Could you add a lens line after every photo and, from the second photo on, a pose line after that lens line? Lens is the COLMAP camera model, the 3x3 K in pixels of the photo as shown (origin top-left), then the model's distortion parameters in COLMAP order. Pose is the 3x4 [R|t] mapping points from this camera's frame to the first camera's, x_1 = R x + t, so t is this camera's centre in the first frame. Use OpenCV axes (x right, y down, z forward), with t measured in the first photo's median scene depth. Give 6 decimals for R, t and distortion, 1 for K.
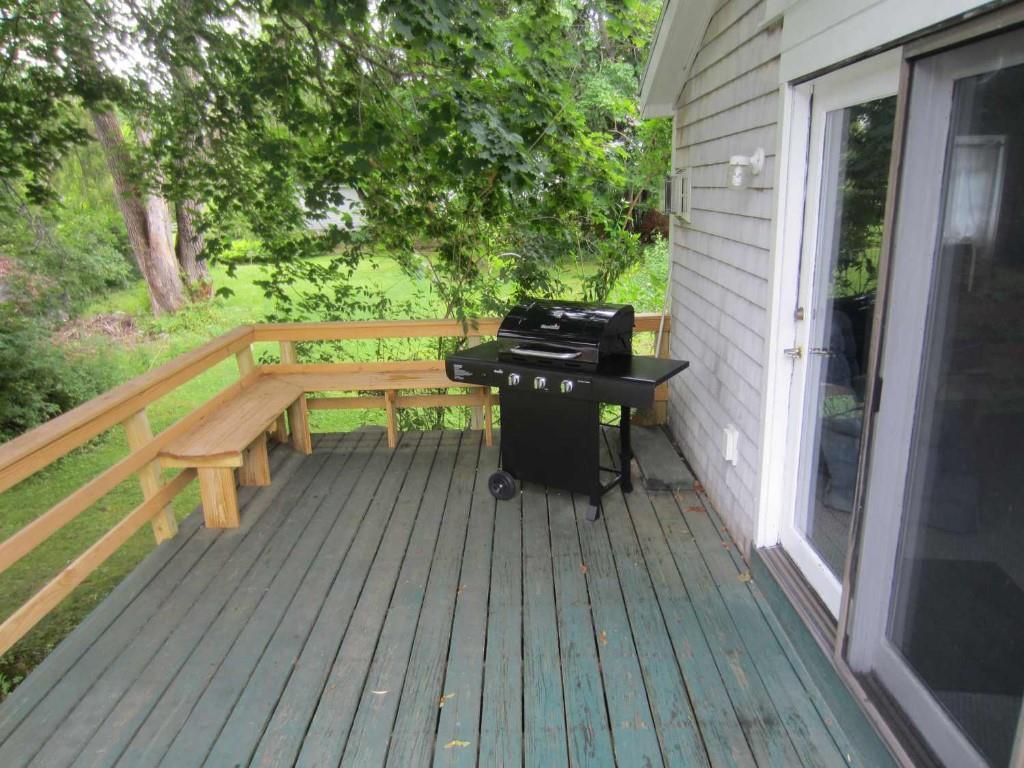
lens RADIAL K [[730.0, 0, 509.3], [0, 730.0, 384.0], [0, 0, 1]] dist [-0.010151, -0.004950]
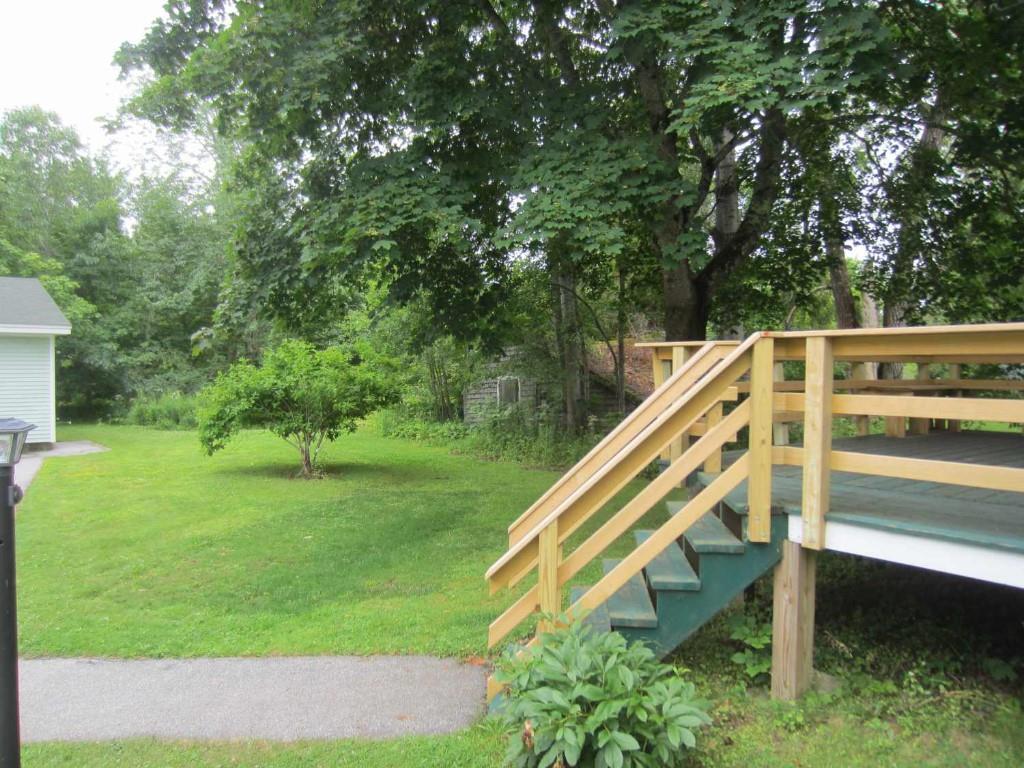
lens RADIAL K [[730.0, 0, 511.1], [0, 730.0, 381.7], [0, 0, 1]] dist [-0.010151, -0.004950]
pose [[0.625322, 0.040165, -0.779333, 0.208488], [-0.225591, 0.965339, -0.131258, 0.272370], [0.747049, 0.257889, 0.612708, -0.420459]]
